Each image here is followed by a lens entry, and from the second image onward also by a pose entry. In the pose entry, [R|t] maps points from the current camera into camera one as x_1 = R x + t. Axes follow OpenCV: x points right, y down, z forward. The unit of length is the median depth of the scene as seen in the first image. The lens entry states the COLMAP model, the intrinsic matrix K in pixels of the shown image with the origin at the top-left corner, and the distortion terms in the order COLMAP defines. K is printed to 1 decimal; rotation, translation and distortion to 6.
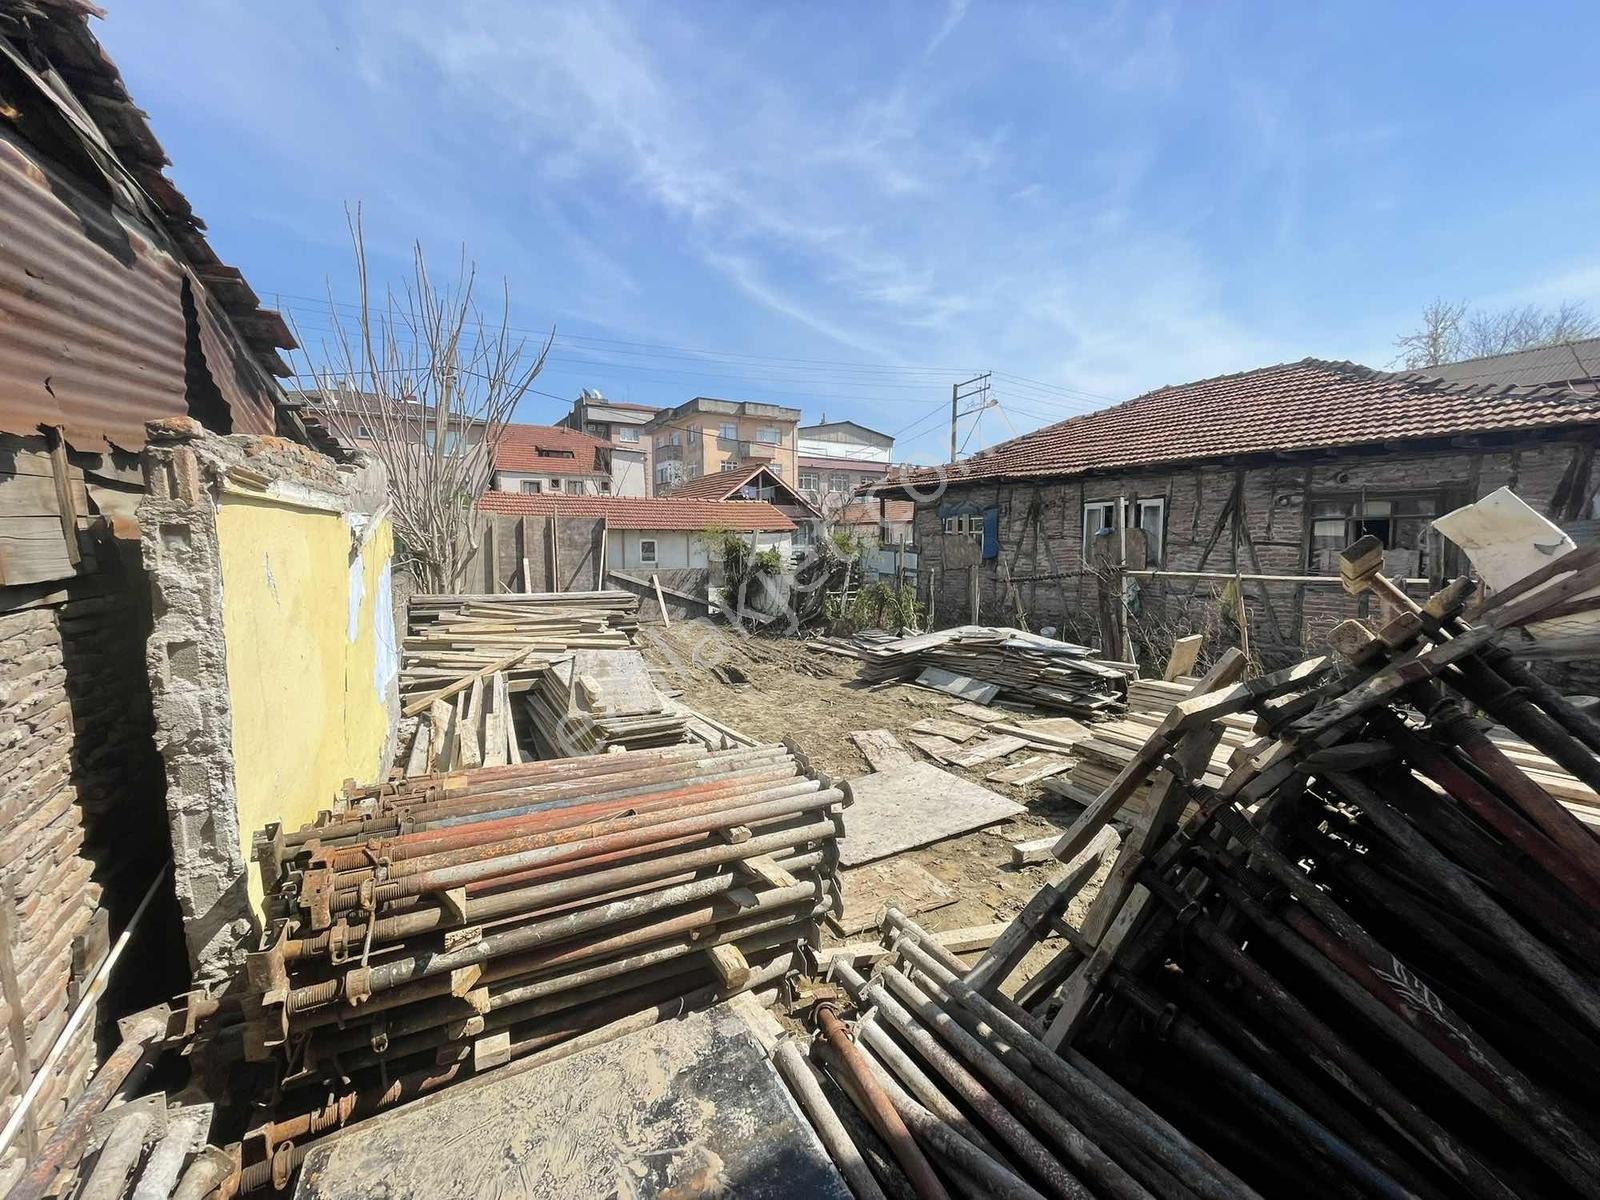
lens RADIAL K [[643.9, 0, 789.9], [0, 643.9, 612.9], [0, 0, 1]] dist [-0.000629, 0.000394]
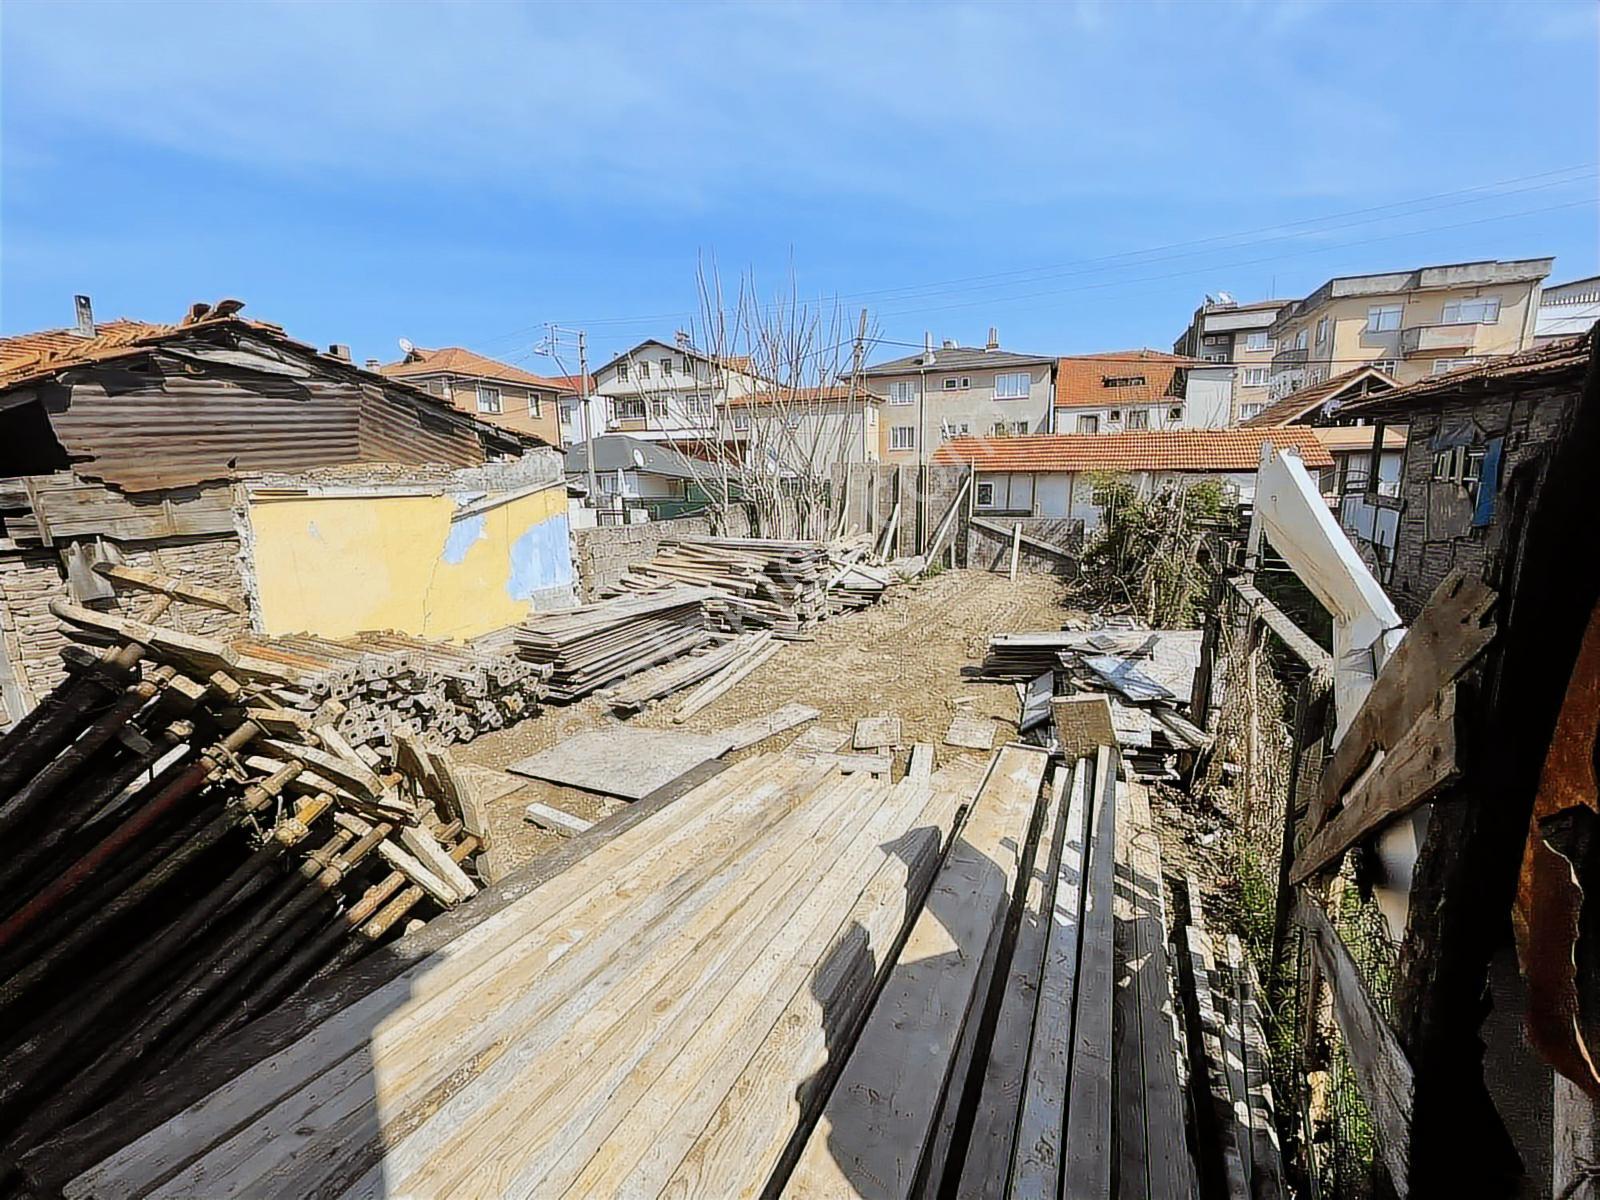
lens RADIAL K [[643.9, 0, 808.8], [0, 643.9, 594.1], [0, 0, 1]] dist [-0.000629, 0.000394]
pose [[0.588373, 0.140009, -0.796376, 0.177095], [-0.075638, 0.990107, 0.118186, -0.021091], [0.805045, -0.009301, 0.593141, 0.085191]]
